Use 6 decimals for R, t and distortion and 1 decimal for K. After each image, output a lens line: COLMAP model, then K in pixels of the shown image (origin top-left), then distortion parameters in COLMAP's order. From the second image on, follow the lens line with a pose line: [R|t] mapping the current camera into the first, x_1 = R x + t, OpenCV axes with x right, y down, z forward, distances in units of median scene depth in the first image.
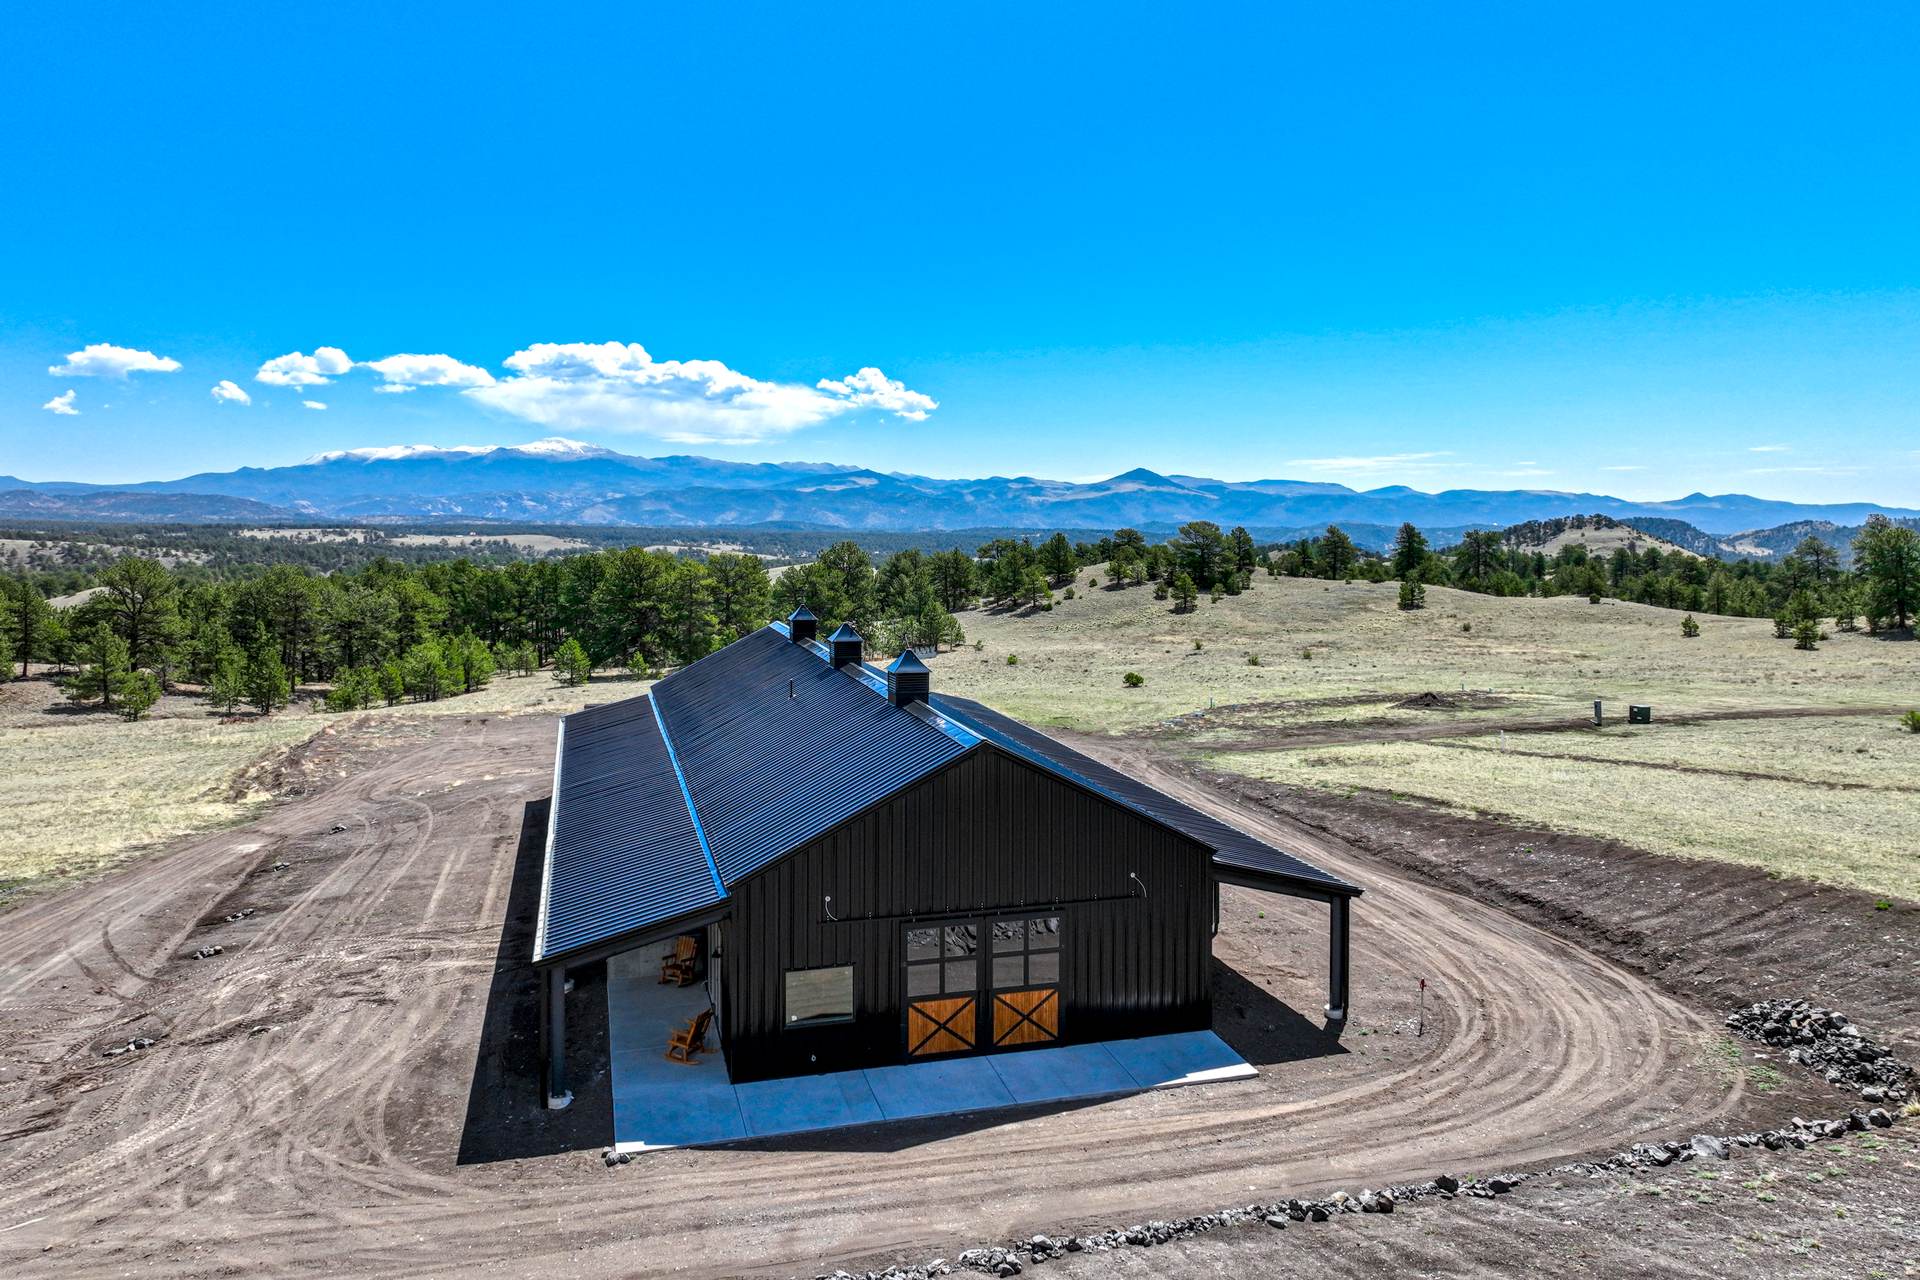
lens RADIAL K [[1343.2, 0, 965.7], [0, 1343.2, 554.0], [0, 0, 1]] dist [0.000356, 0.015306]
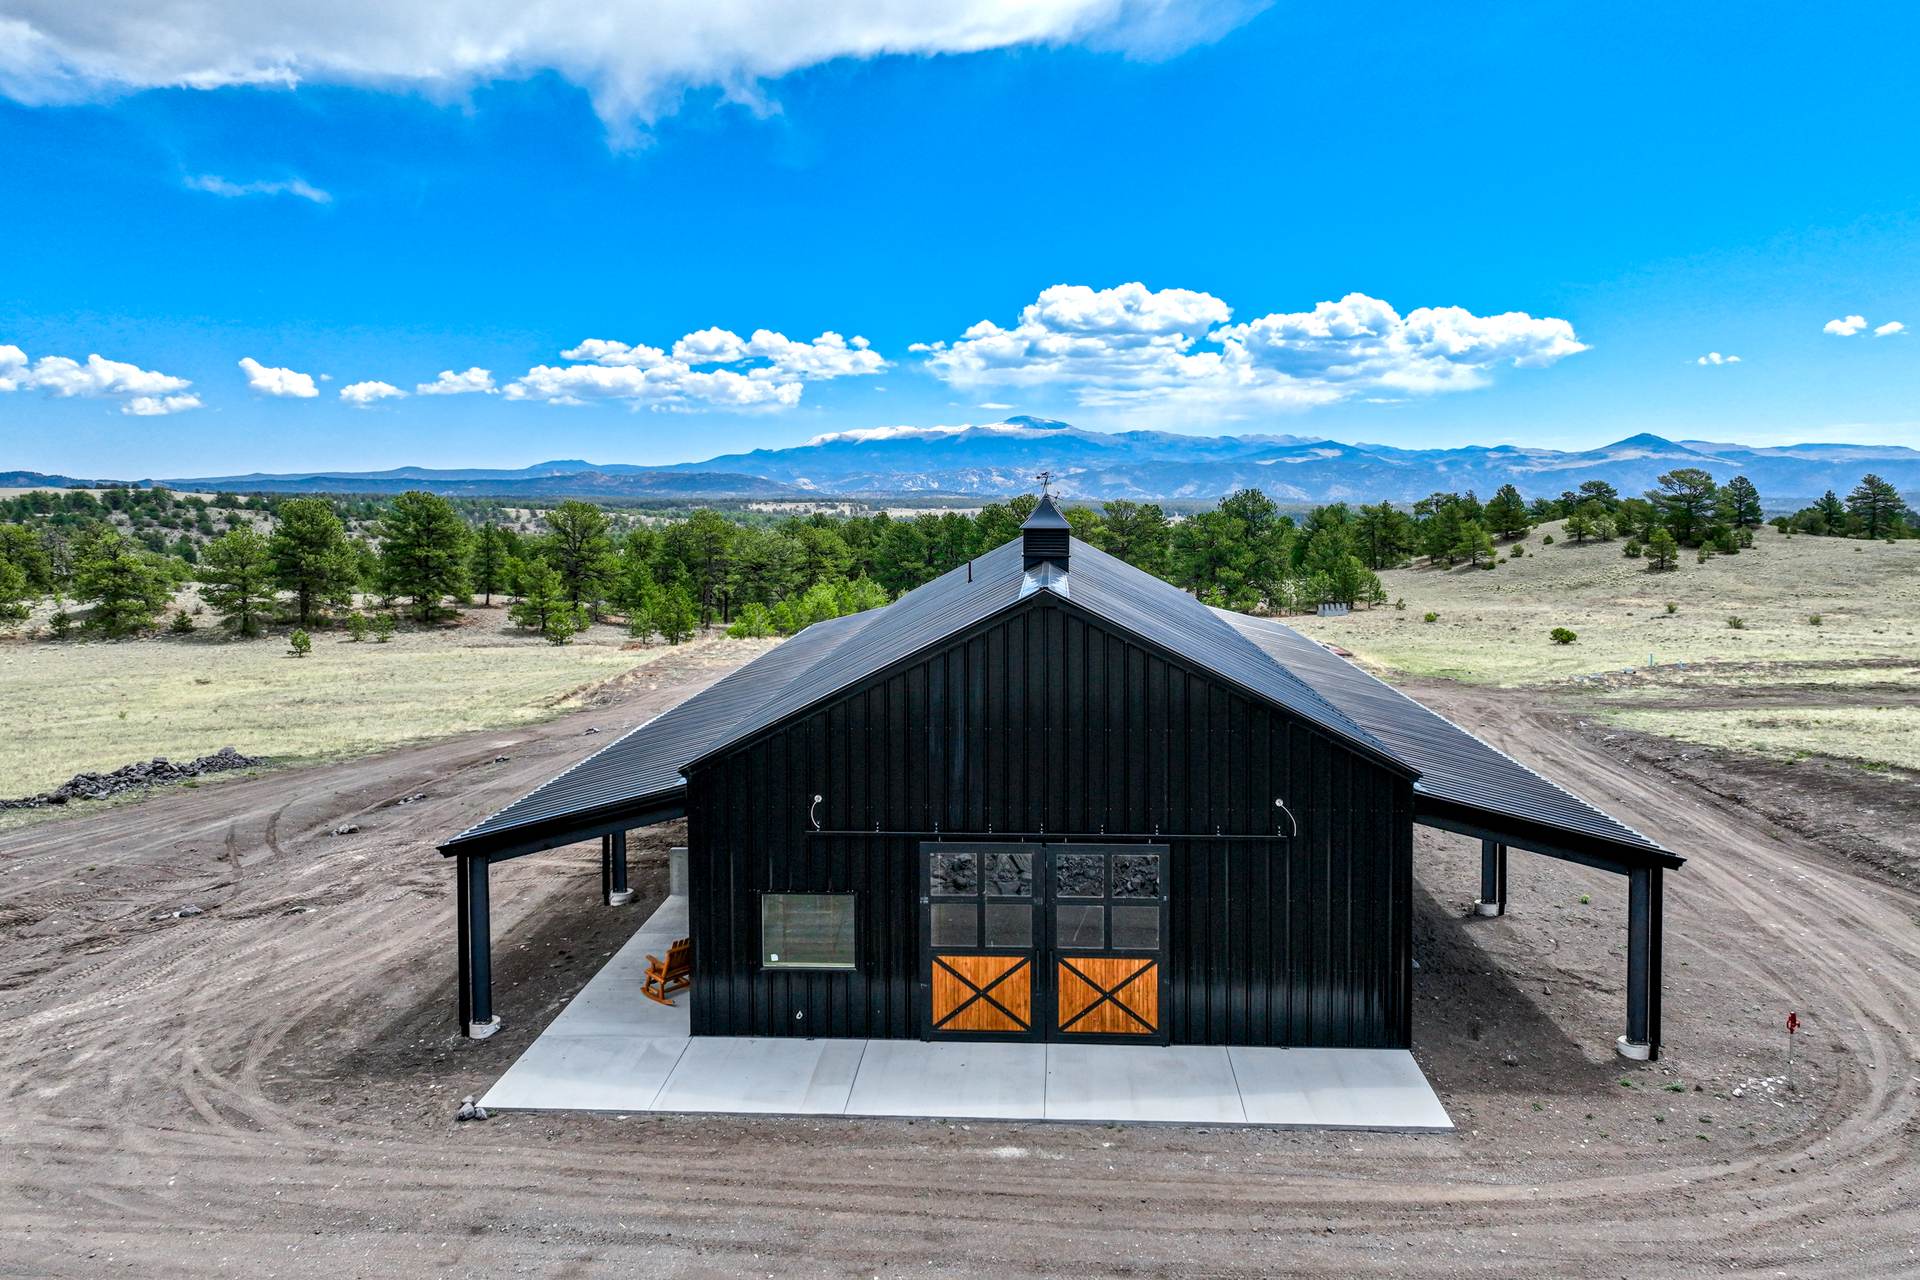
lens RADIAL K [[1343.2, 0, 965.7], [0, 1343.2, 554.0], [0, 0, 1]] dist [0.000356, 0.015306]
pose [[0.943914, 0.009136, -0.330066, 0.149843], [-0.002450, 0.999783, 0.020665, 0.078522], [0.330184, -0.018698, 0.943732, 0.248043]]
